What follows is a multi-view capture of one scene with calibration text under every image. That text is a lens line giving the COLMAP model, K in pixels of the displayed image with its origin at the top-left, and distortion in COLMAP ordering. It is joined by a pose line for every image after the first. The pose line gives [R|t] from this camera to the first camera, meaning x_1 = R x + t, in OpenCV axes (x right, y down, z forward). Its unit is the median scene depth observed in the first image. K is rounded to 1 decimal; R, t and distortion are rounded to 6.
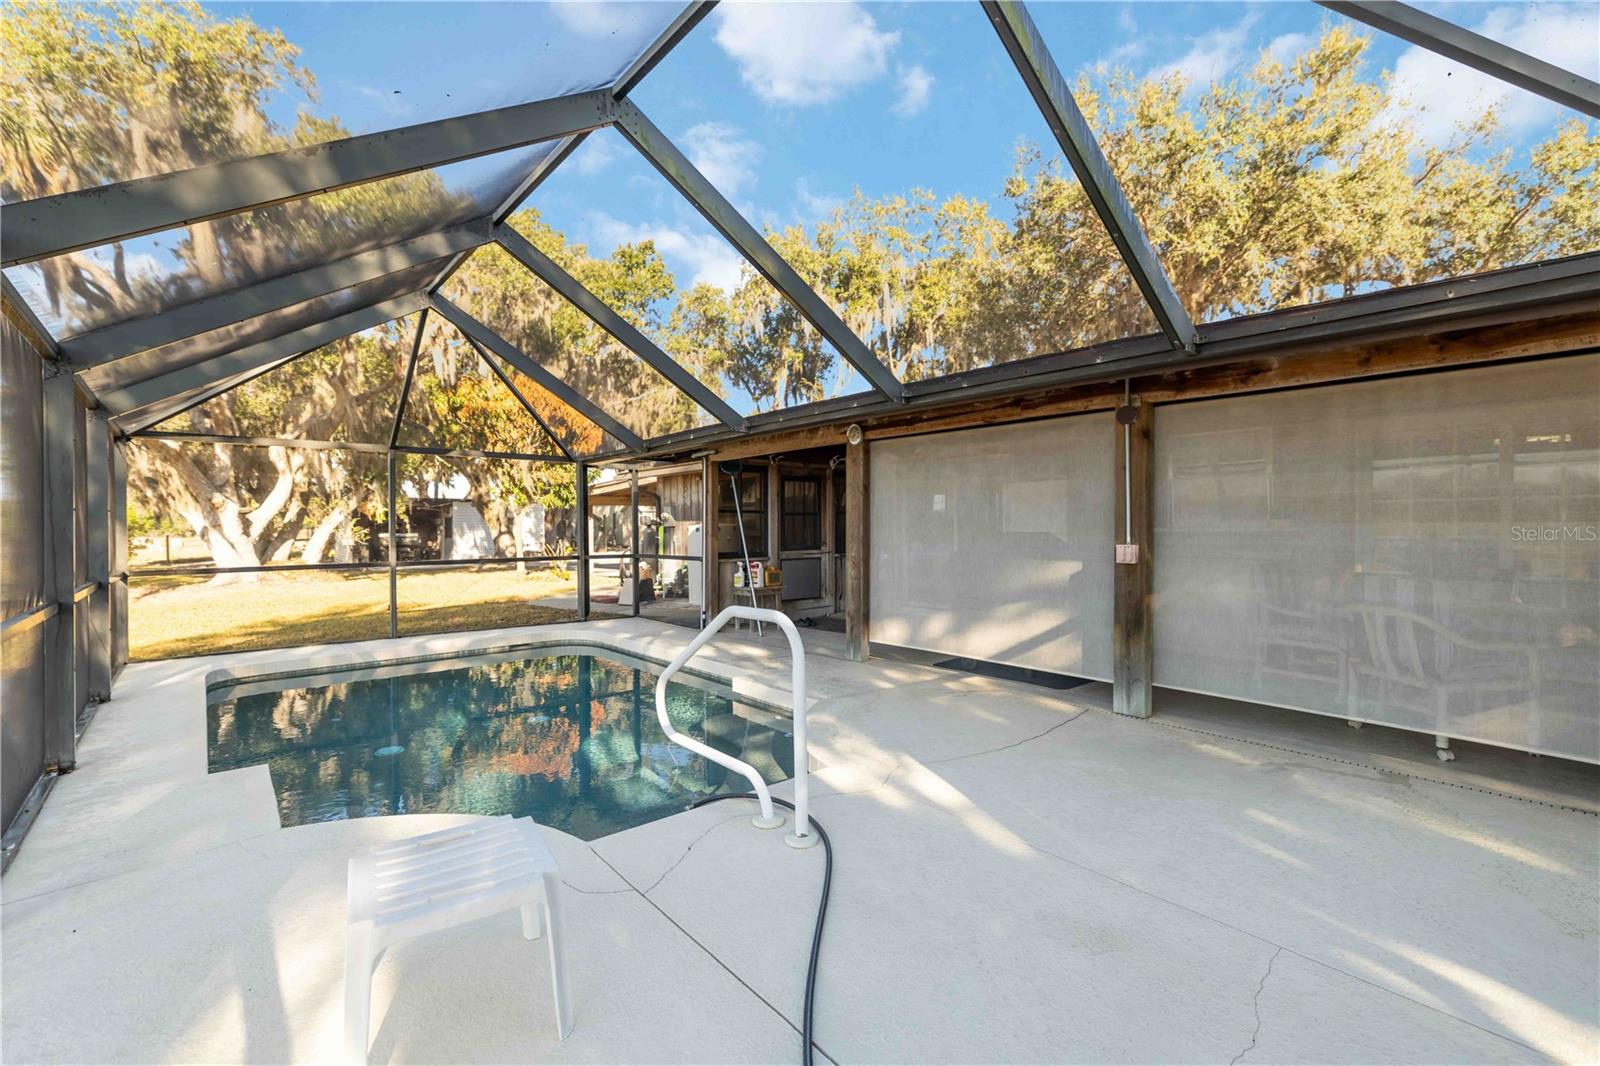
lens RADIAL K [[695.4, 0, 798.4], [0, 695.4, 533.5], [0, 0, 1]] dist [0.000298, 0.001559]
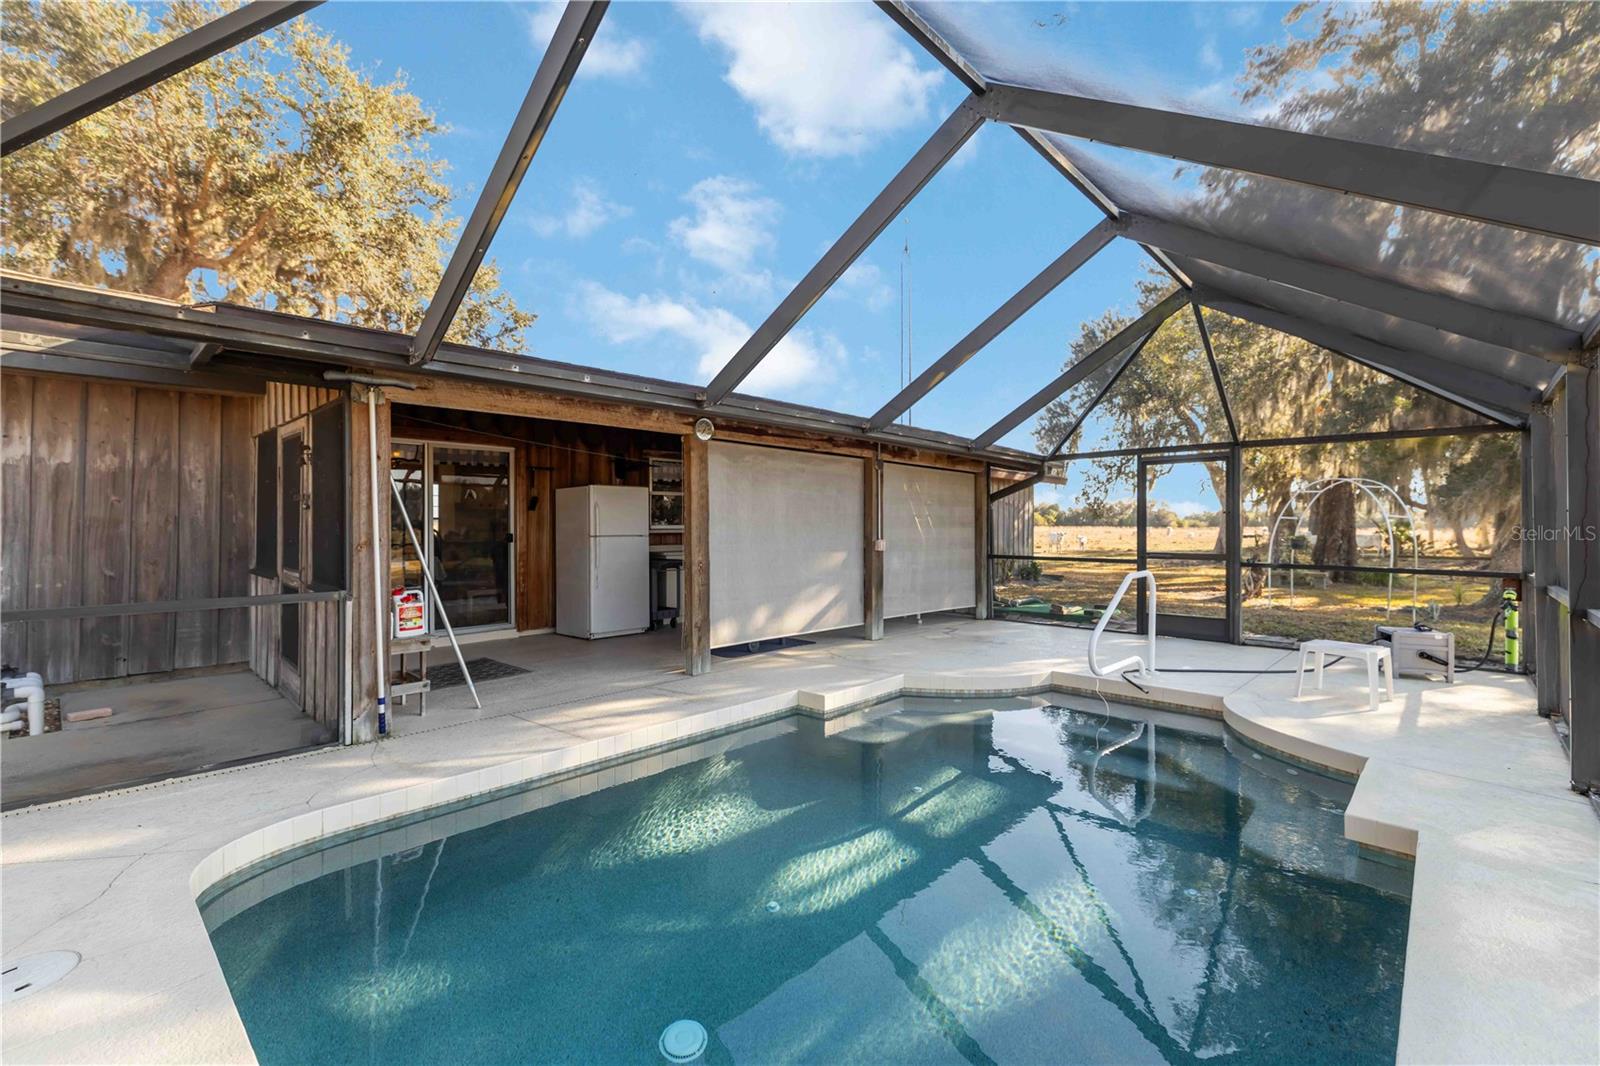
lens RADIAL K [[695.4, 0, 796.2], [0, 695.4, 526.1], [0, 0, 1]] dist [0.000298, 0.001559]
pose [[-0.109522, 0.002912, 0.993980, -1.063879], [0.006504, 0.999976, -0.002213, -0.013328], [-0.993963, 0.006223, -0.109538, 1.219678]]
